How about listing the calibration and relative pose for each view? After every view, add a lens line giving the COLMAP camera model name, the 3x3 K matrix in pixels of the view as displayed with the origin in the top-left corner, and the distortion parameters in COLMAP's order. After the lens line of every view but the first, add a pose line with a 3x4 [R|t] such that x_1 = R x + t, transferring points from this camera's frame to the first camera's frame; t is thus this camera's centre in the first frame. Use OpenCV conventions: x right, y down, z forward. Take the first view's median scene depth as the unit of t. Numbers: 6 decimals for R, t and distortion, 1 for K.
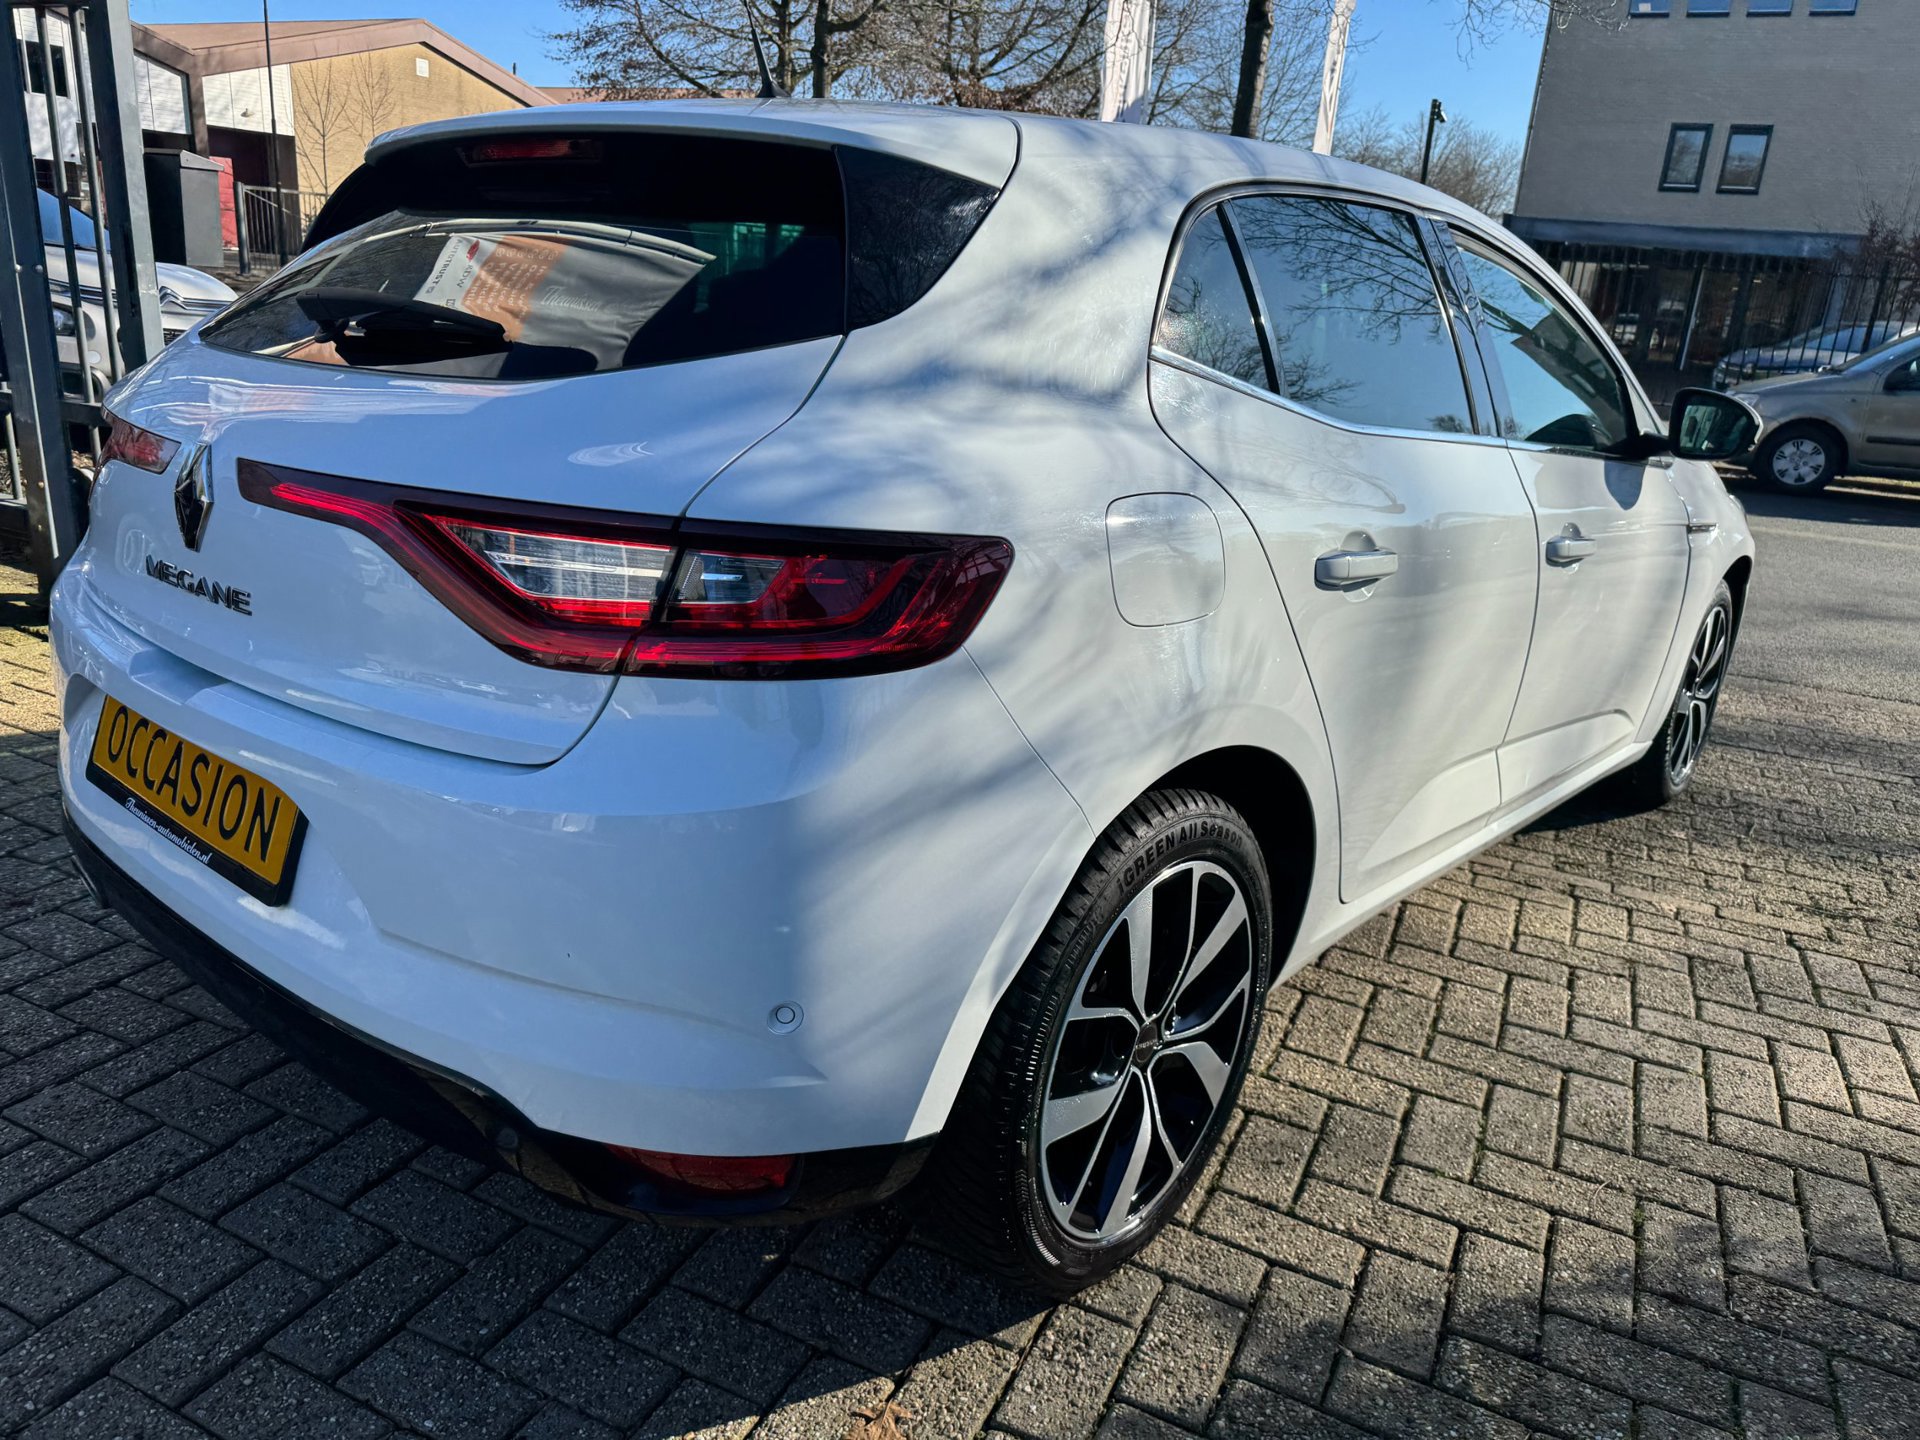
lens RADIAL K [[1385.9, 0, 953.1], [0, 1385.9, 699.2], [0, 0, 1]] dist [-0.003925, -0.003823]
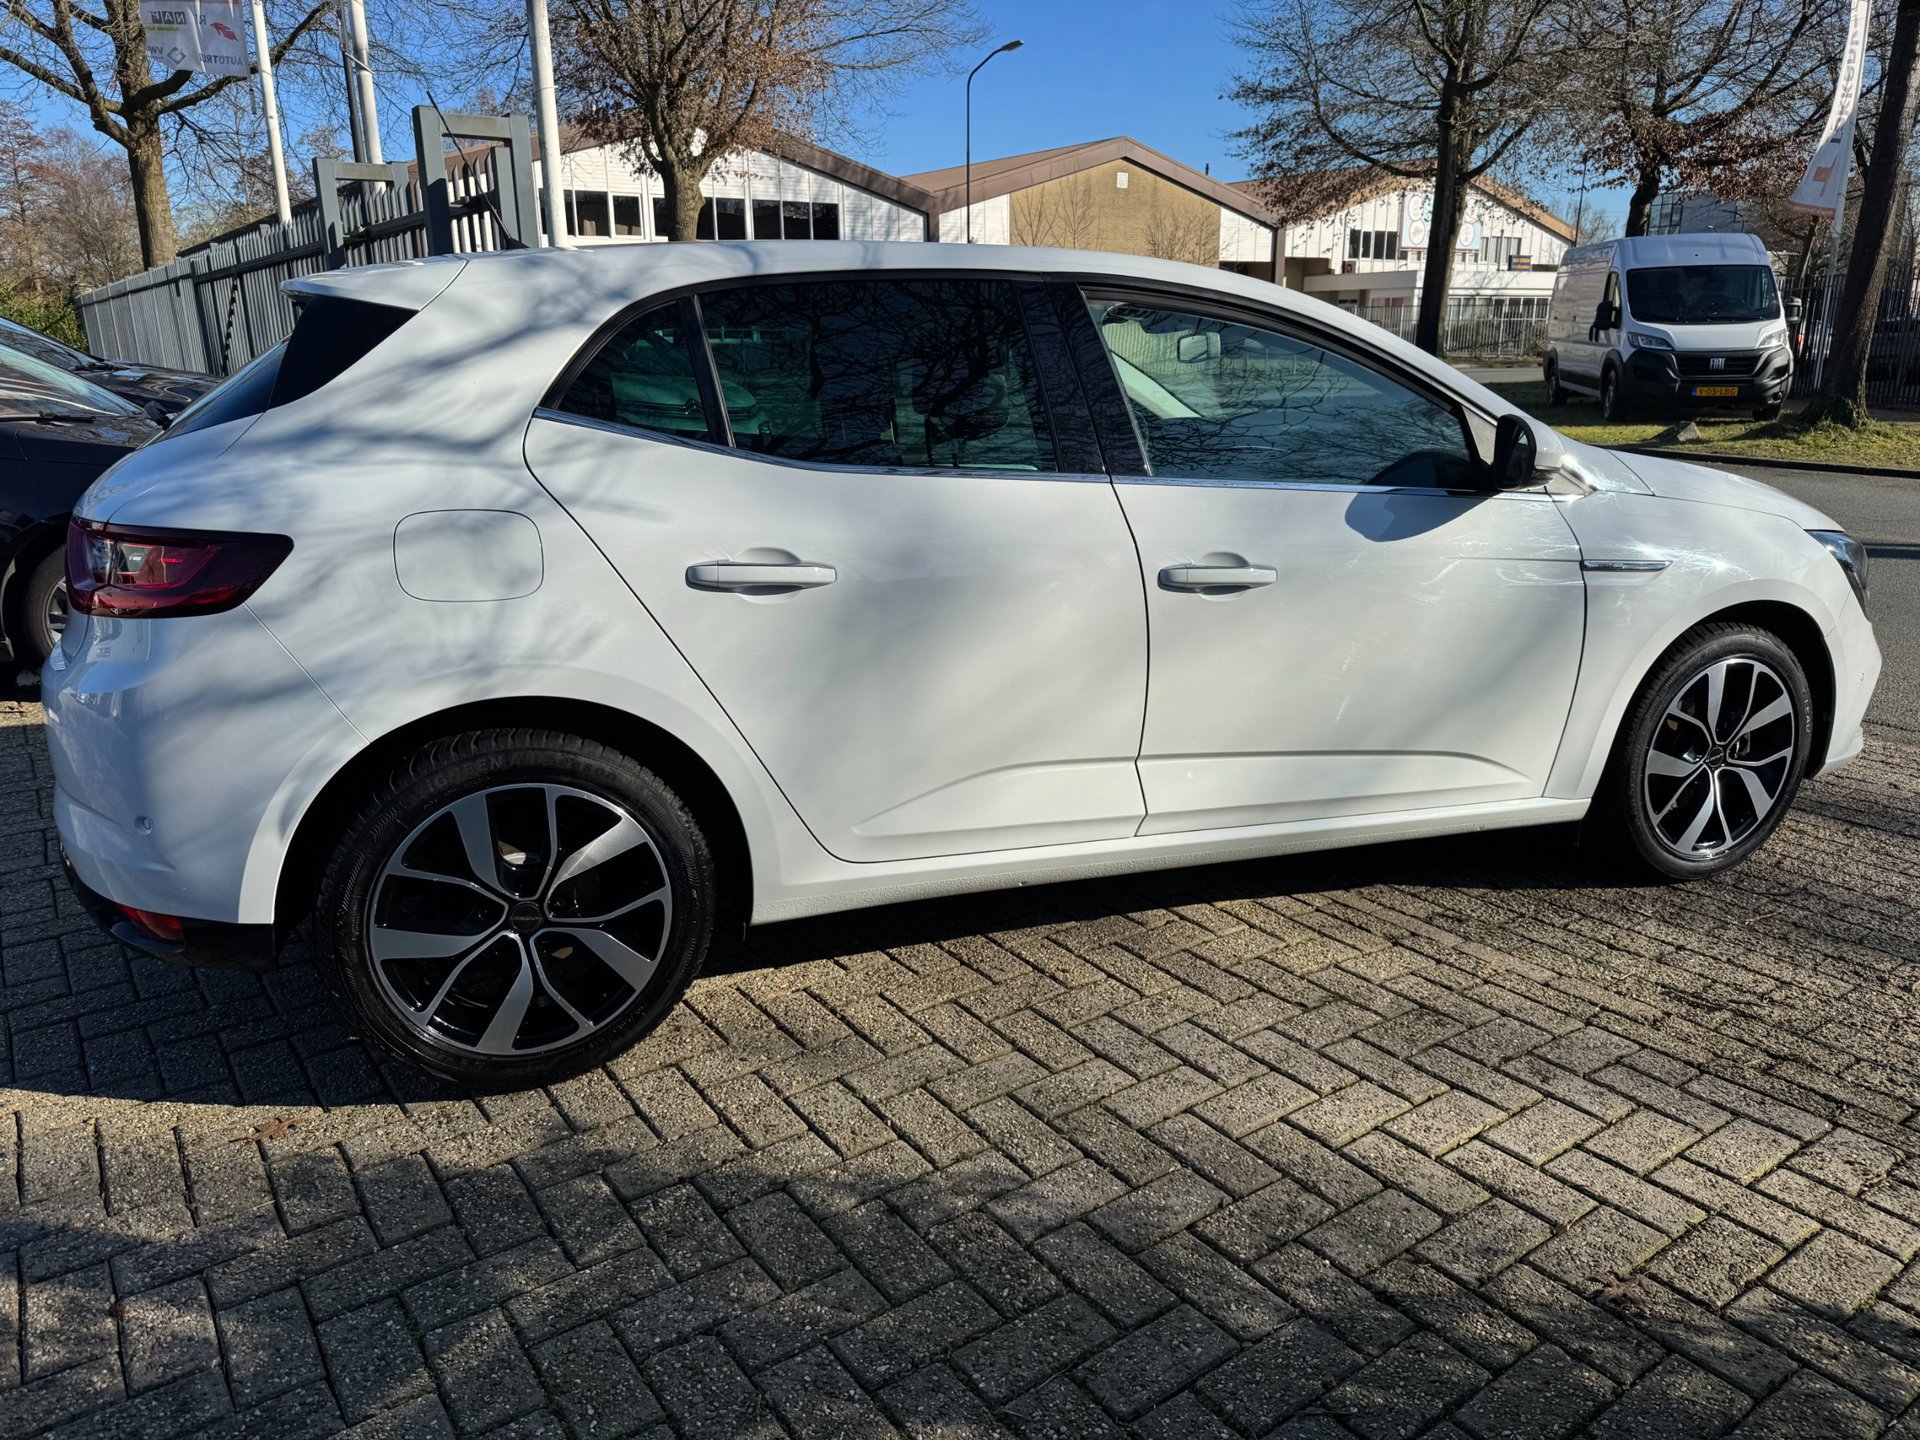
lens RADIAL K [[1362.4, 0, 950.5], [0, 1362.4, 725.5], [0, 0, 1]] dist [0.032162, -0.041199]
pose [[0.875213, 0.056212, -0.480461, 0.840874], [-0.072260, 0.997274, -0.014952, 0.037752], [0.478310, 0.047804, 0.876889, 0.011190]]
